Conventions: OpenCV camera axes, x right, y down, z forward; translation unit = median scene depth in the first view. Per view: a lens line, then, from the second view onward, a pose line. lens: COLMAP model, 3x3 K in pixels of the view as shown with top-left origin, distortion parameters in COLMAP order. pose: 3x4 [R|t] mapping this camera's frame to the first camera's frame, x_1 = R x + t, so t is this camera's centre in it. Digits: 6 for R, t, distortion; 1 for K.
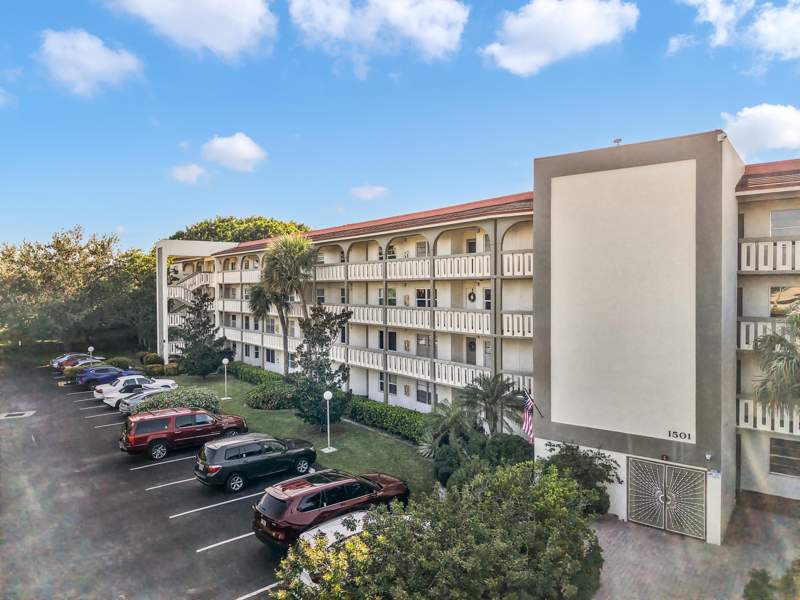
lens RADIAL K [[528.6, 0, 400.0], [0, 528.6, 300.0], [0, 0, 1]] dist [-0.000249, -0.000131]
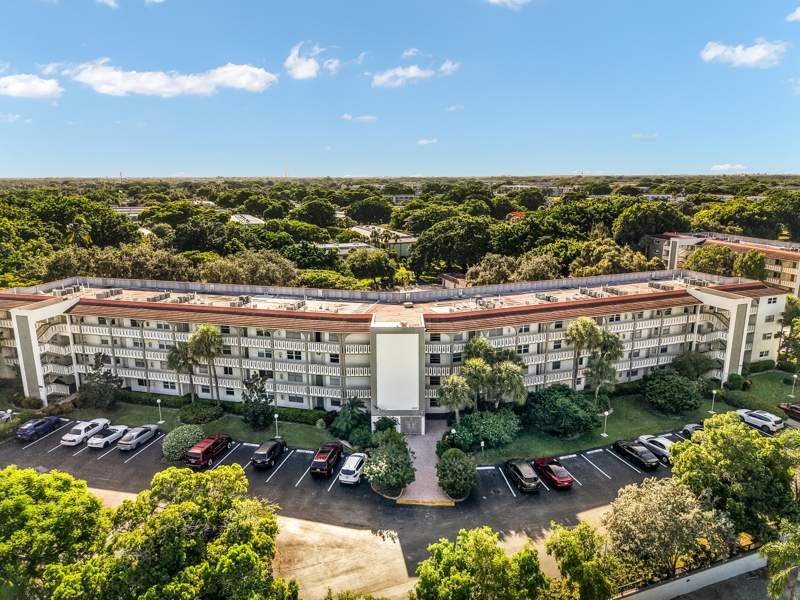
lens RADIAL K [[528.6, 0, 400.0], [0, 528.6, 300.0], [0, 0, 1]] dist [-0.000249, -0.000131]
pose [[0.776530, -0.136450, 0.615128, -1.116293], [0.012685, 0.979457, 0.201254, -0.802017], [-0.629953, -0.148476, 0.762309, -1.045824]]
